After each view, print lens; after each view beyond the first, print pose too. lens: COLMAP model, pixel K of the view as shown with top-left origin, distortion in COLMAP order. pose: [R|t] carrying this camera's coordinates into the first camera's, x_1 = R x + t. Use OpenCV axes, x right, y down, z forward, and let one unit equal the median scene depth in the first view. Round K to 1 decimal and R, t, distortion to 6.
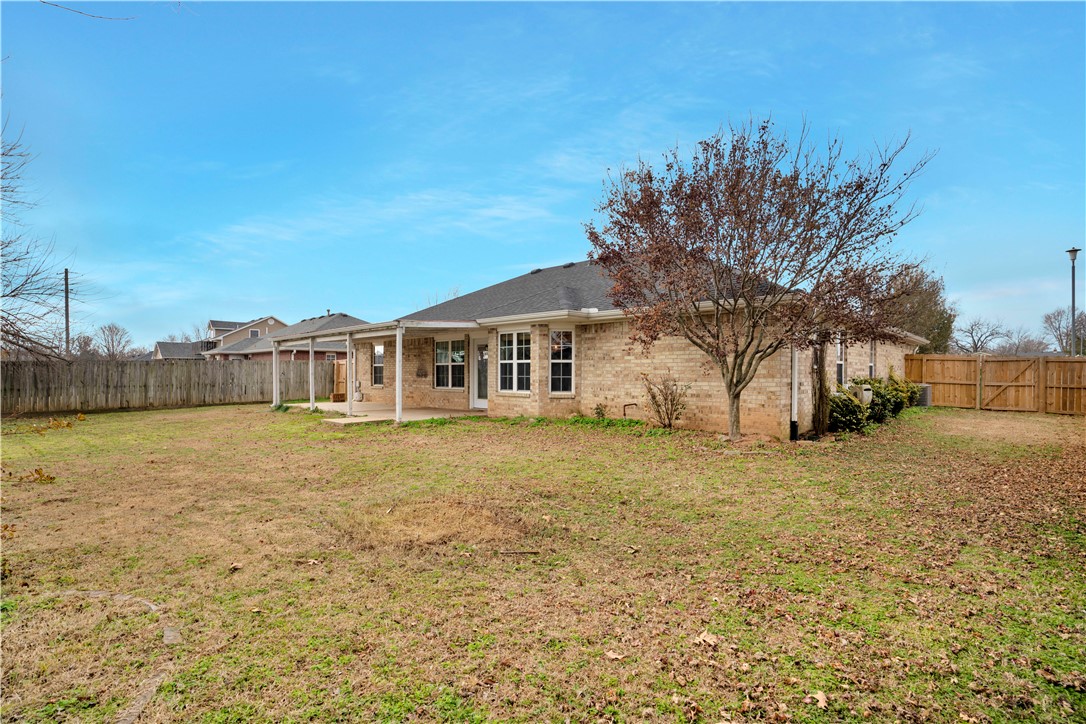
lens RADIAL K [[508.6, 0, 527.3], [0, 508.6, 375.0], [0, 0, 1]] dist [-0.049170, 0.000325]
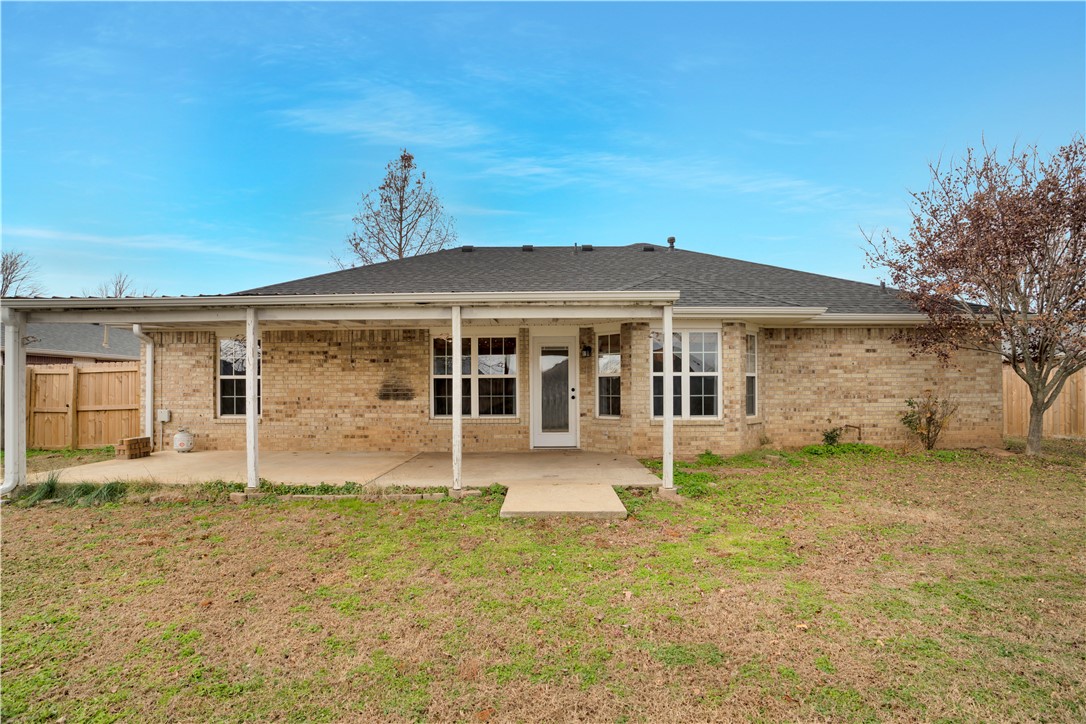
lens RADIAL K [[508.6, 0, 527.3], [0, 508.6, 375.0], [0, 0, 1]] dist [-0.049170, 0.000325]
pose [[0.720507, 0.011503, 0.693352, -0.633514], [0.008458, 0.999642, -0.025374, -0.009487], [-0.693396, 0.024147, 0.720152, 0.641463]]
